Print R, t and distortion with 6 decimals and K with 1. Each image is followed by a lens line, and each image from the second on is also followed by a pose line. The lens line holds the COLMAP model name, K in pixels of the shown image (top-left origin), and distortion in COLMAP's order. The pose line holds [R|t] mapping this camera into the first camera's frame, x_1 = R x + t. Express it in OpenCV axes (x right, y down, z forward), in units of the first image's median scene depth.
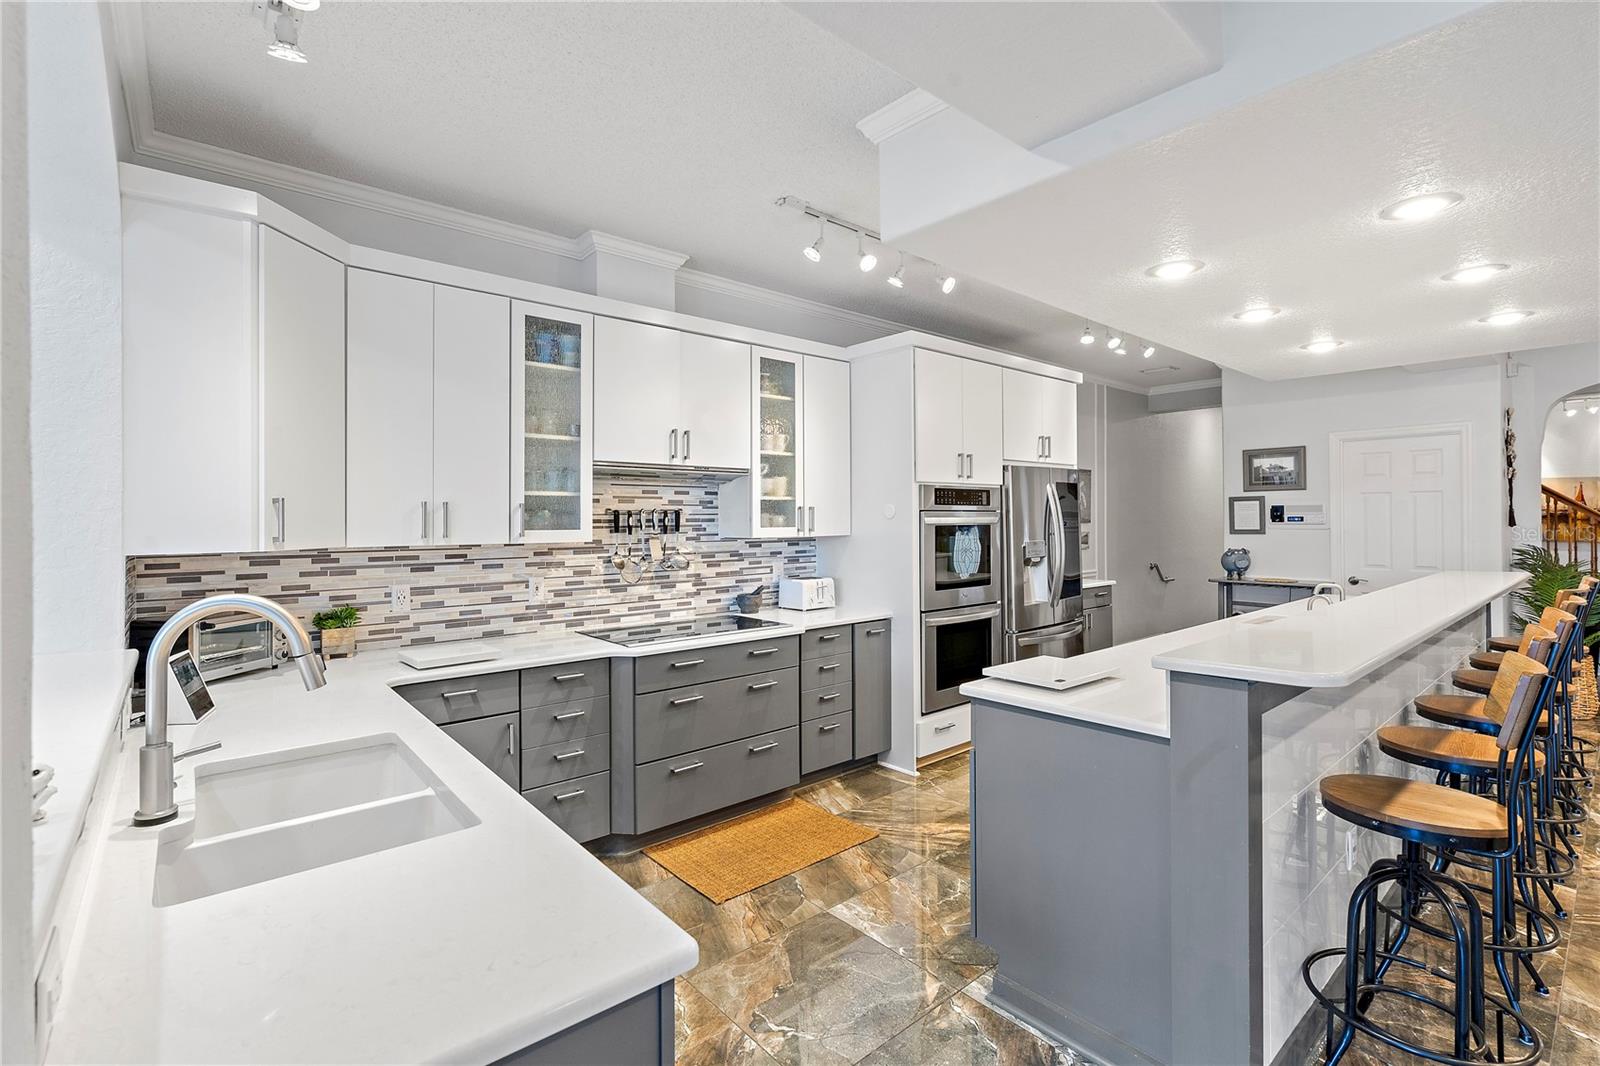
lens RADIAL K [[723.8, 0, 795.8], [0, 723.8, 527.0], [0, 0, 1]] dist [-0.002556, 0.000751]
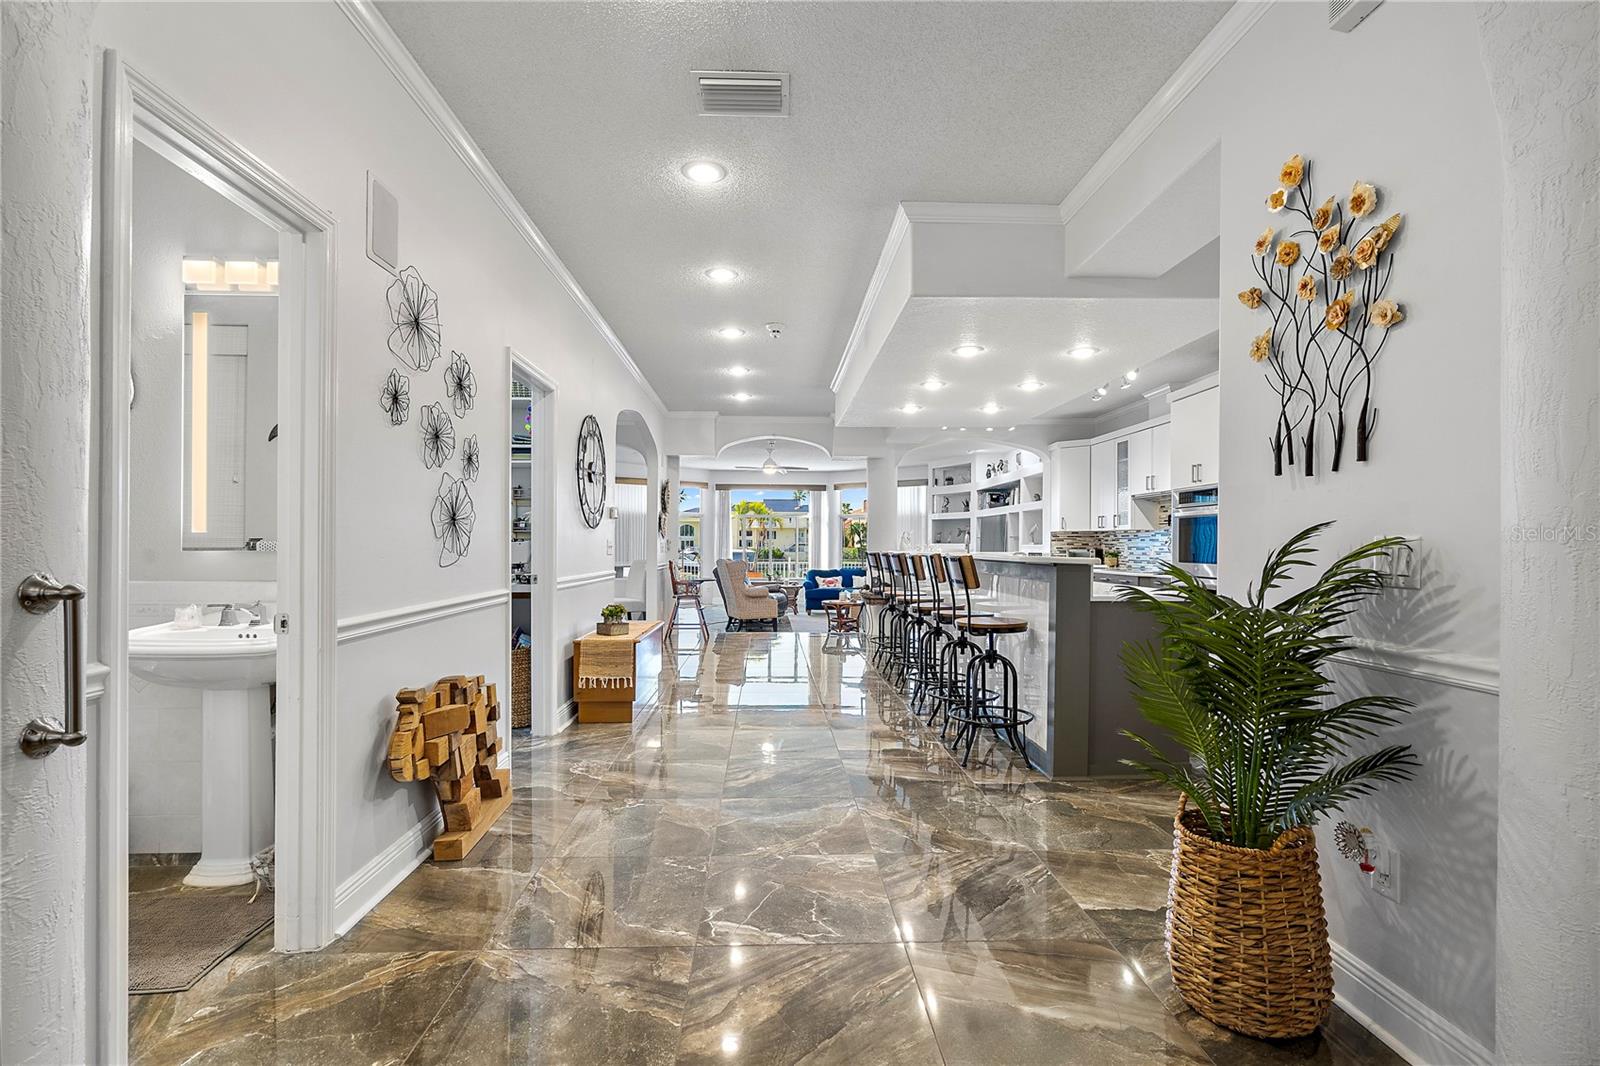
lens RADIAL K [[729.5, 0, 801.2], [0, 729.5, 542.8], [0, 0, 1]] dist [-0.002666, 0.000169]
pose [[-0.614457, 0.002242, -0.788947, 1.859148], [-0.006183, 0.999952, 0.007658, 0.041695], [0.788926, 0.009584, -0.614413, 1.314978]]
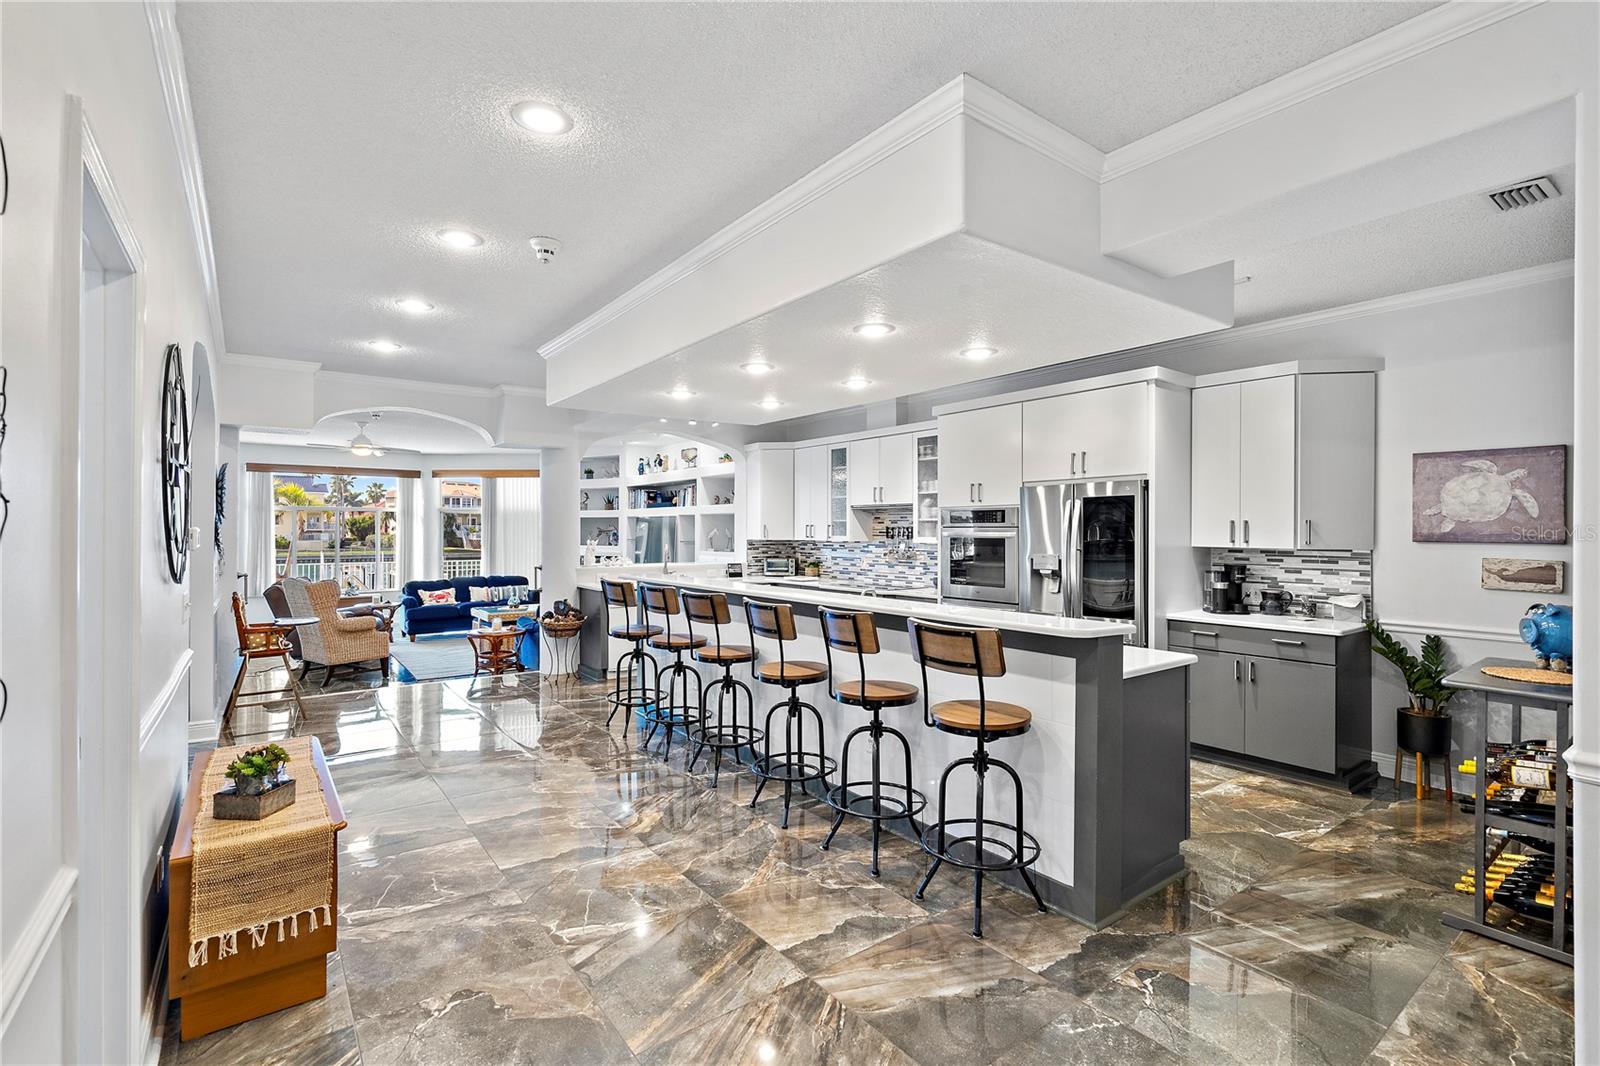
lens RADIAL K [[723.8, 0, 795.8], [0, 723.8, 527.0], [0, 0, 1]] dist [-0.002556, 0.000751]
pose [[-0.066953, 0.000928, -0.997756, 1.639745], [-0.009223, 0.999956, 0.001549, -0.022309], [0.997714, 0.009306, -0.066941, 0.794808]]
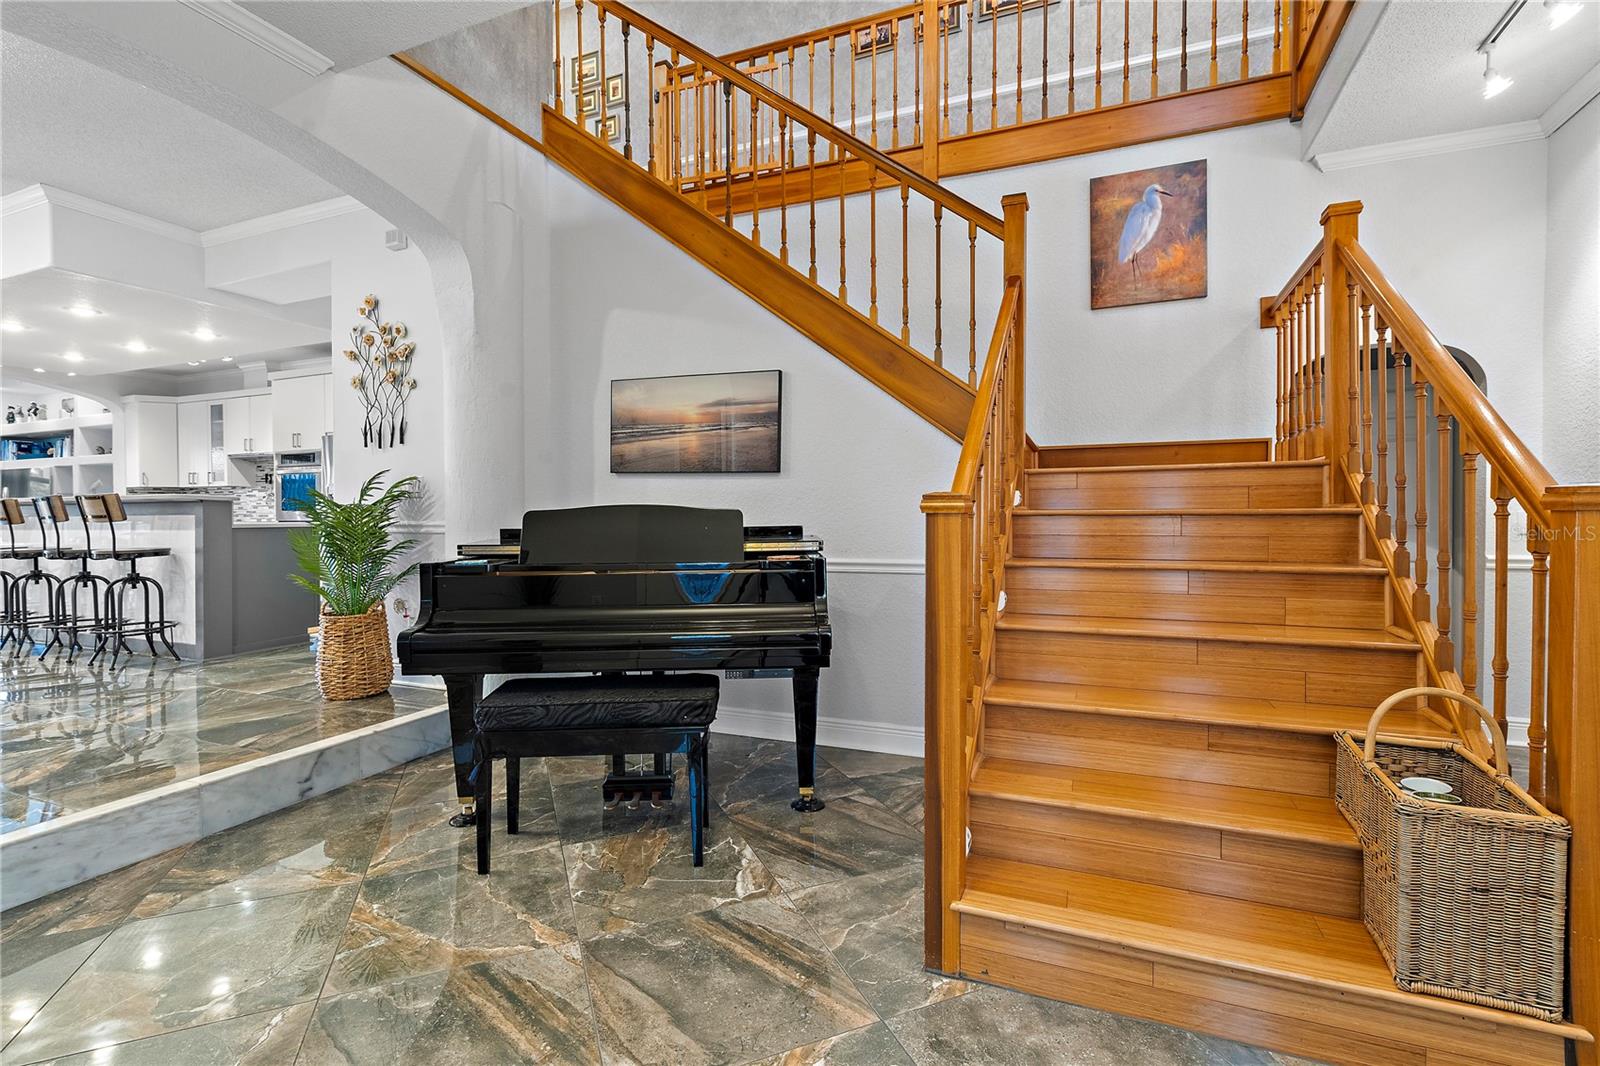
lens RADIAL K [[723.8, 0, 795.8], [0, 723.8, 527.0], [0, 0, 1]] dist [-0.002556, 0.000751]
pose [[0.450674, 0.020645, -0.892450, 2.441702], [-0.004893, 0.999775, 0.020658, 0.085200], [0.892675, -0.004943, 0.450674, 1.346524]]
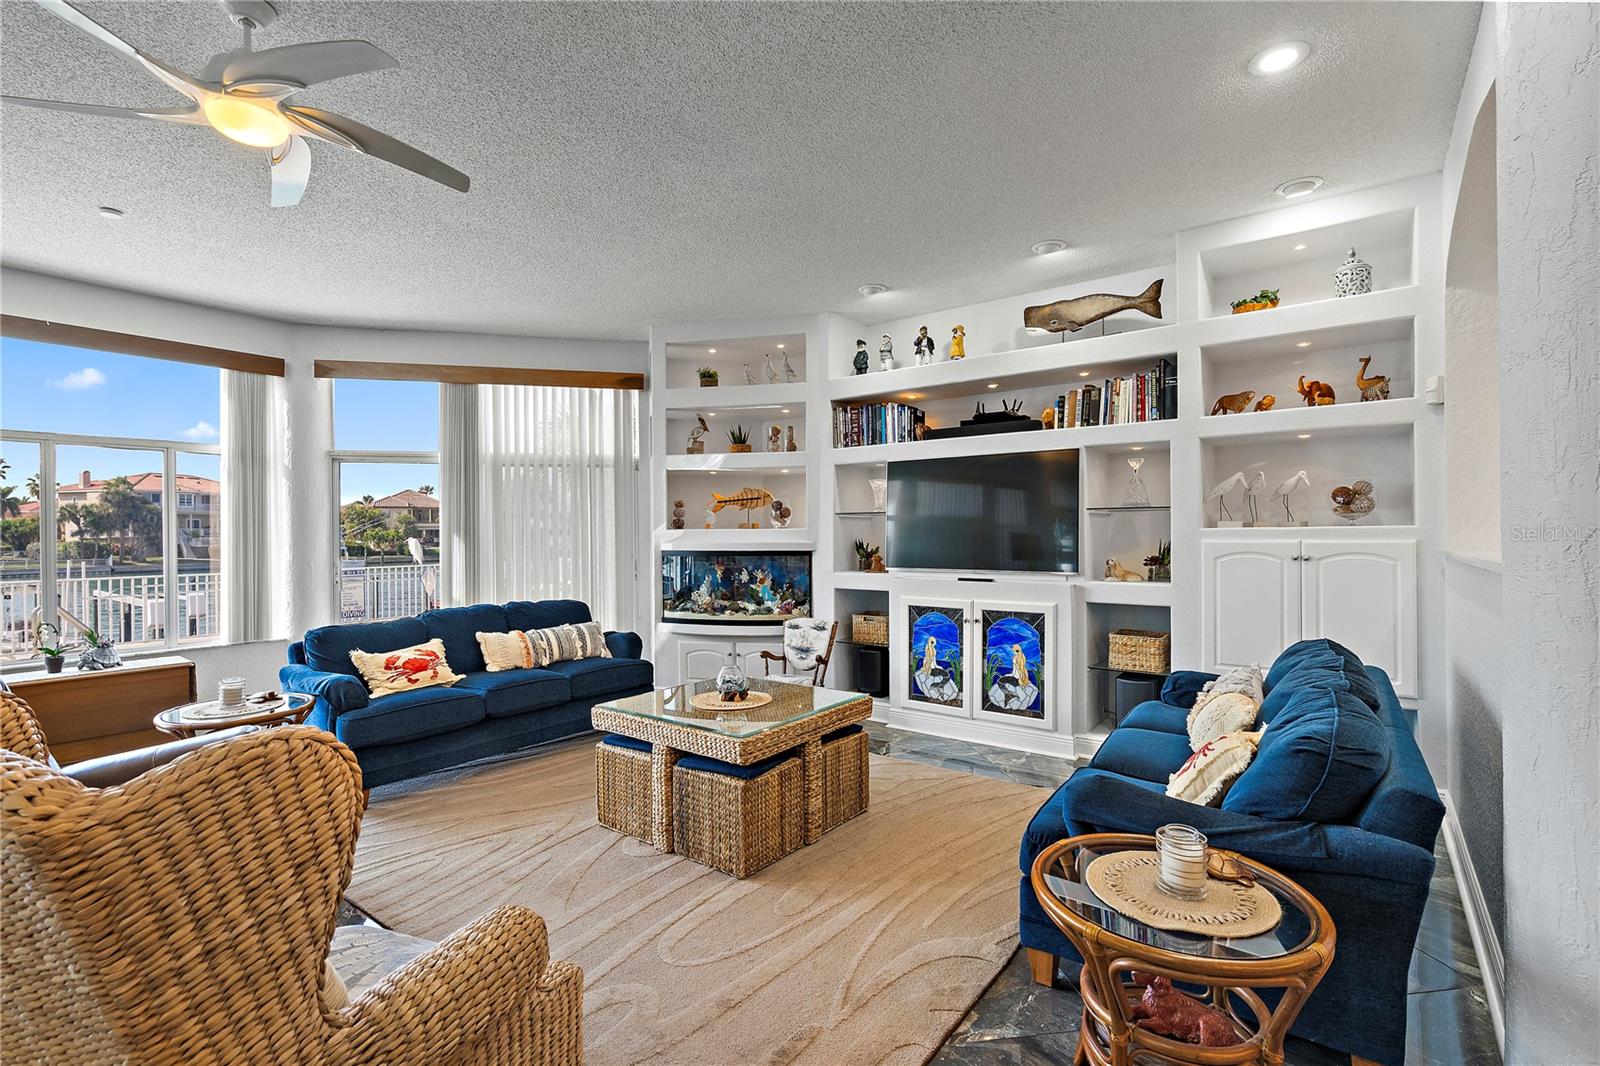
lens RADIAL K [[723.8, 0, 795.8], [0, 723.8, 527.0], [0, 0, 1]] dist [-0.002556, 0.000751]
pose [[0.215580, -0.002785, -0.976482, 0.104870], [-0.001418, 0.999994, -0.003165, 0.067095], [0.976485, 0.002067, 0.215575, -0.420909]]
